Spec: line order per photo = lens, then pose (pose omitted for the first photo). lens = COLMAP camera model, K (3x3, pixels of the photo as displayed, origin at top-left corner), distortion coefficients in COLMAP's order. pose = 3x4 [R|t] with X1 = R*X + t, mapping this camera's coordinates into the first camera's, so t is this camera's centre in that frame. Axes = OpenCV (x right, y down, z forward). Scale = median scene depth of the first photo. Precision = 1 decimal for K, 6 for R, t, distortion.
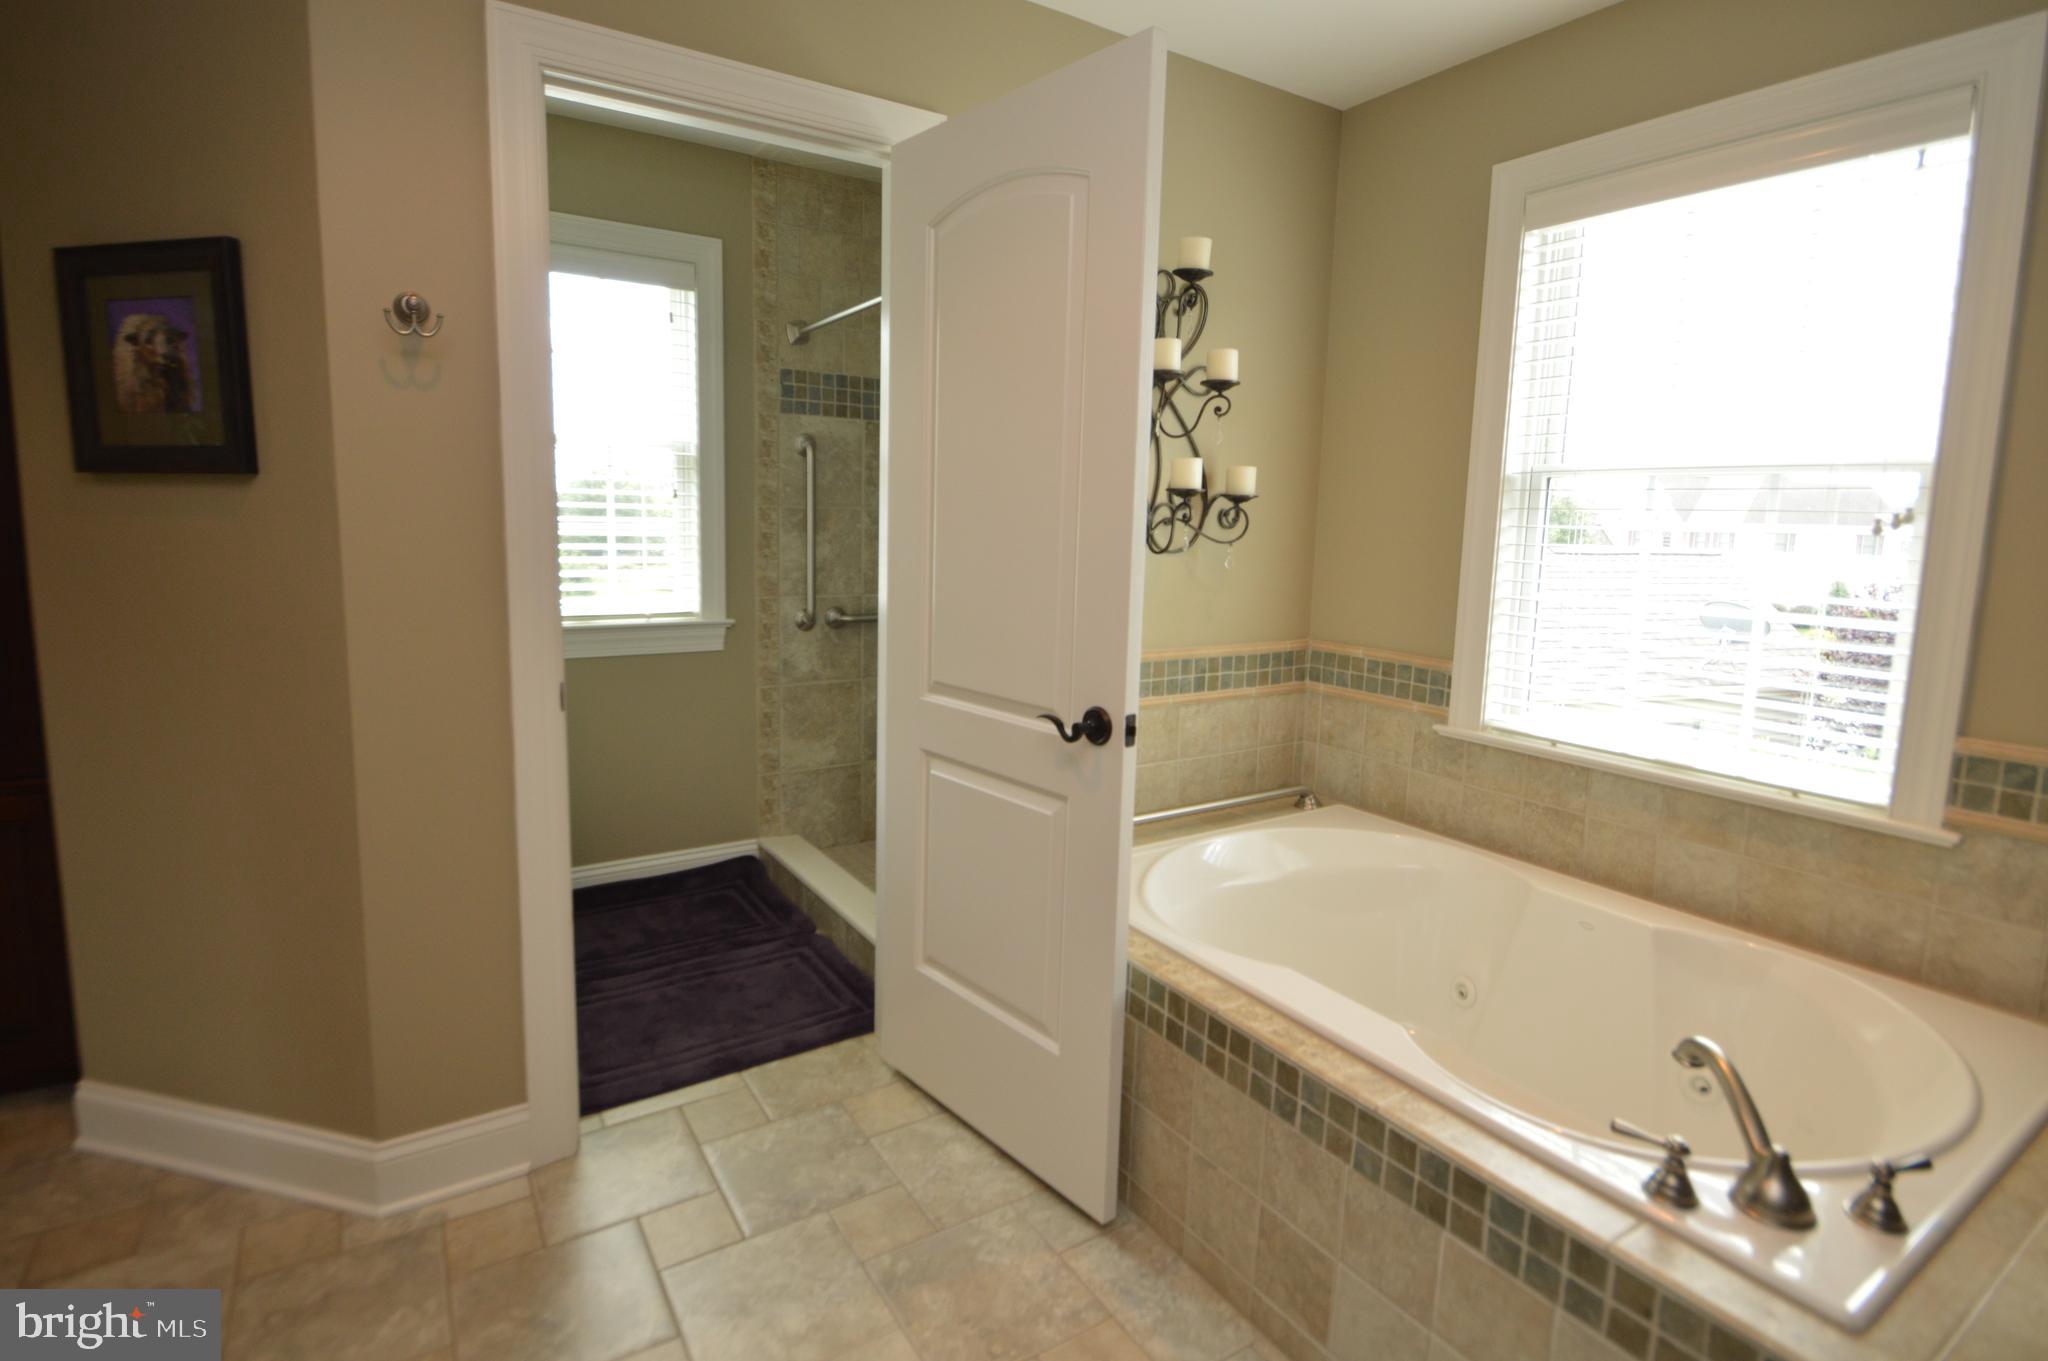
lens RADIAL K [[993.8, 0, 1017.8], [0, 993.8, 663.0], [0, 0, 1]] dist [-0.001610, -0.001922]
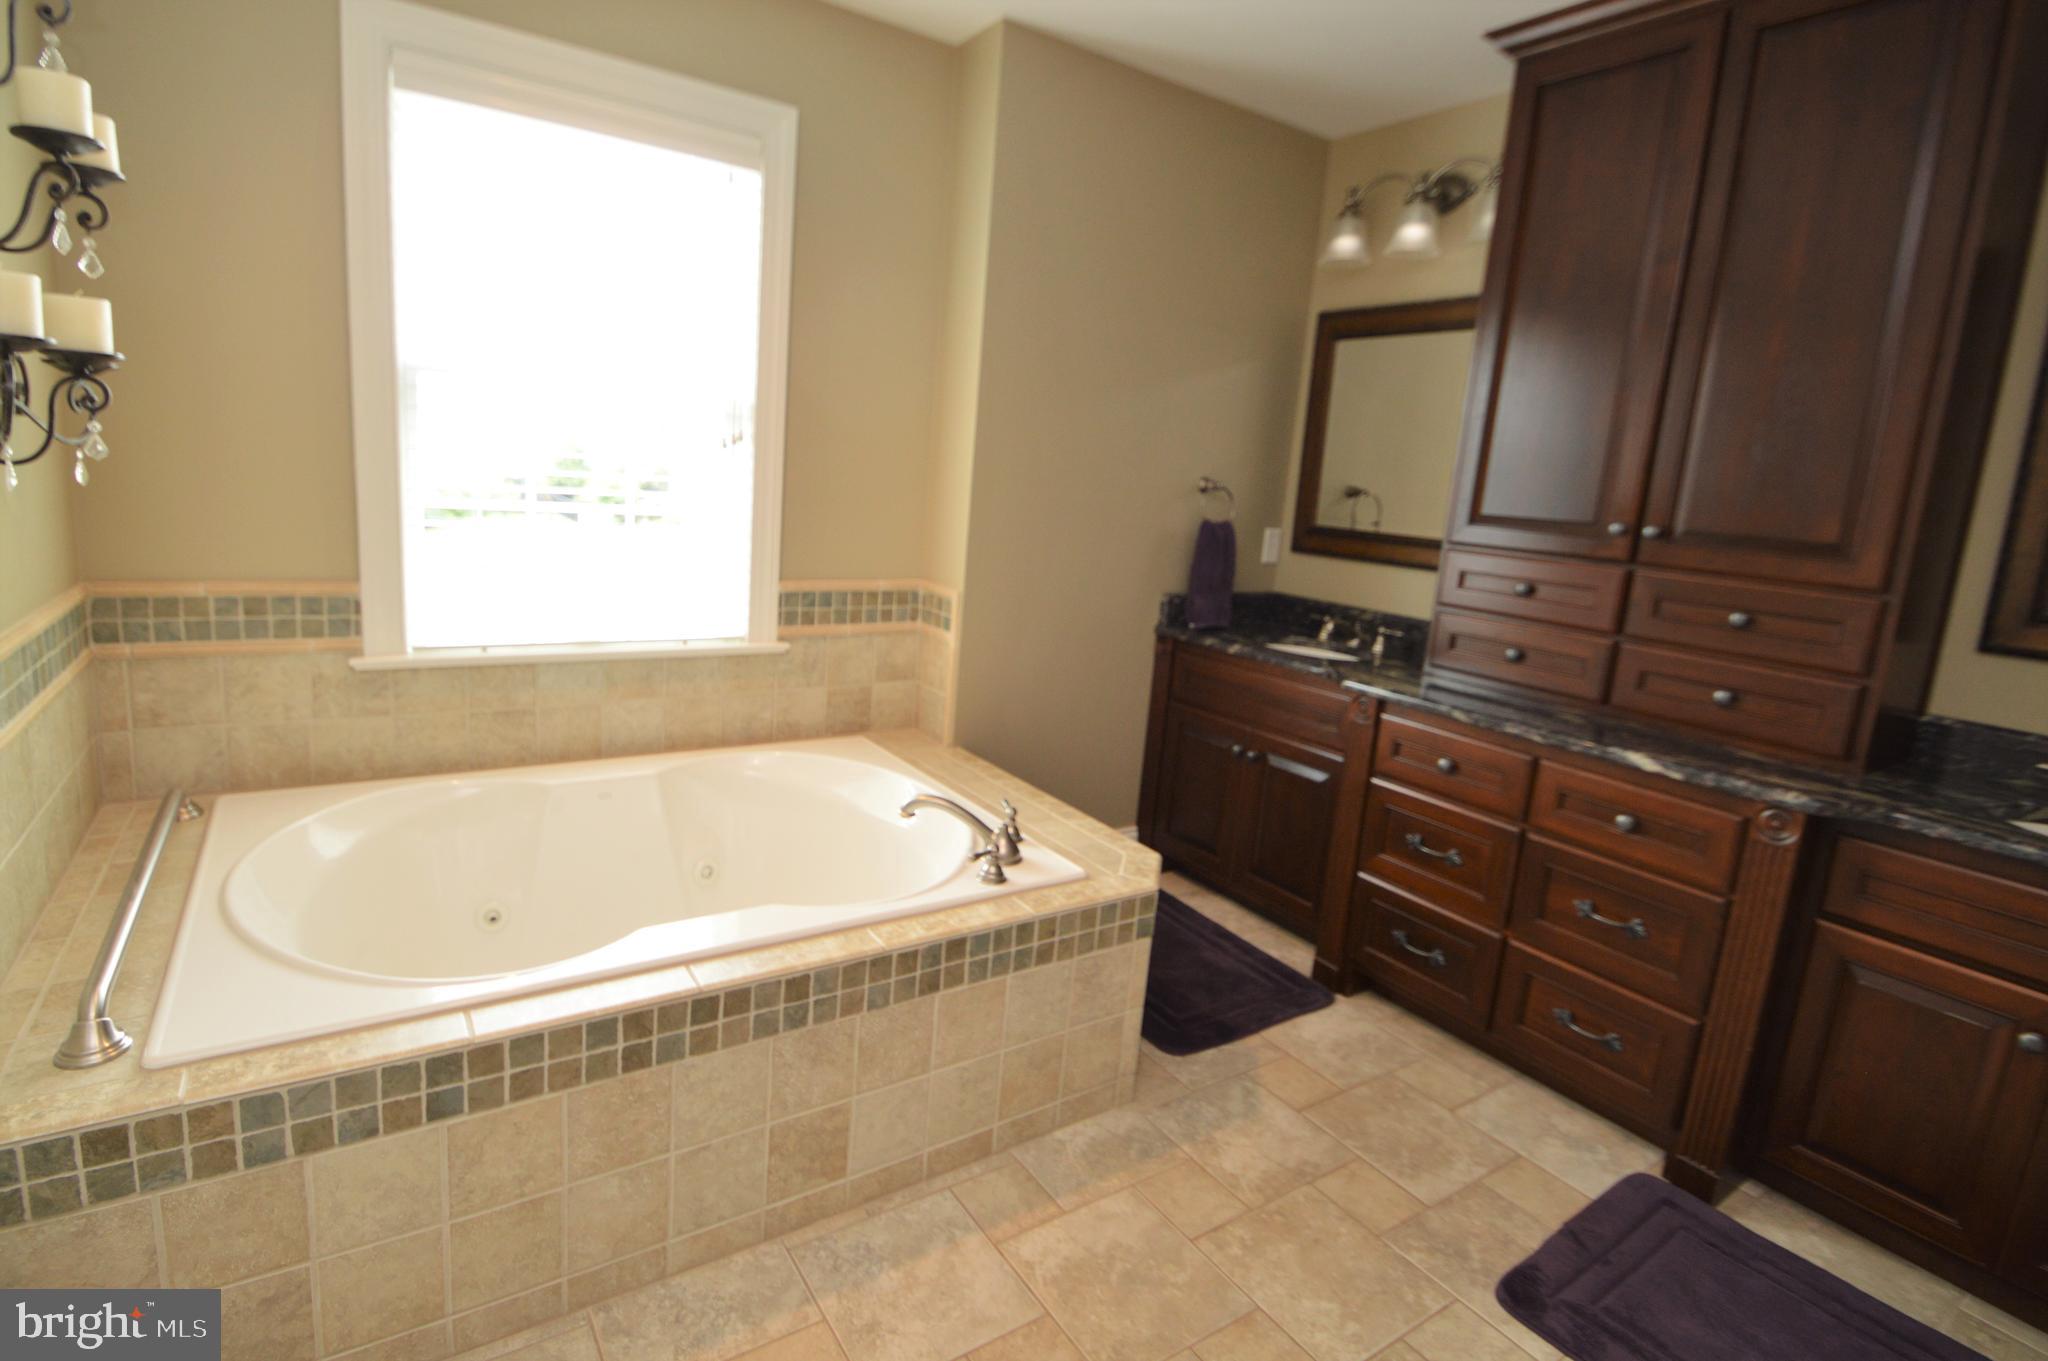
lens RADIAL K [[993.8, 0, 959.2], [0, 993.8, 649.5], [0, 0, 1]] dist [-0.001610, -0.001922]
pose [[0.005896, -0.205686, 0.978600, -0.561793], [0.075075, 0.975946, 0.204676, -0.112284], [-0.997160, 0.072262, 0.021196, 0.640575]]
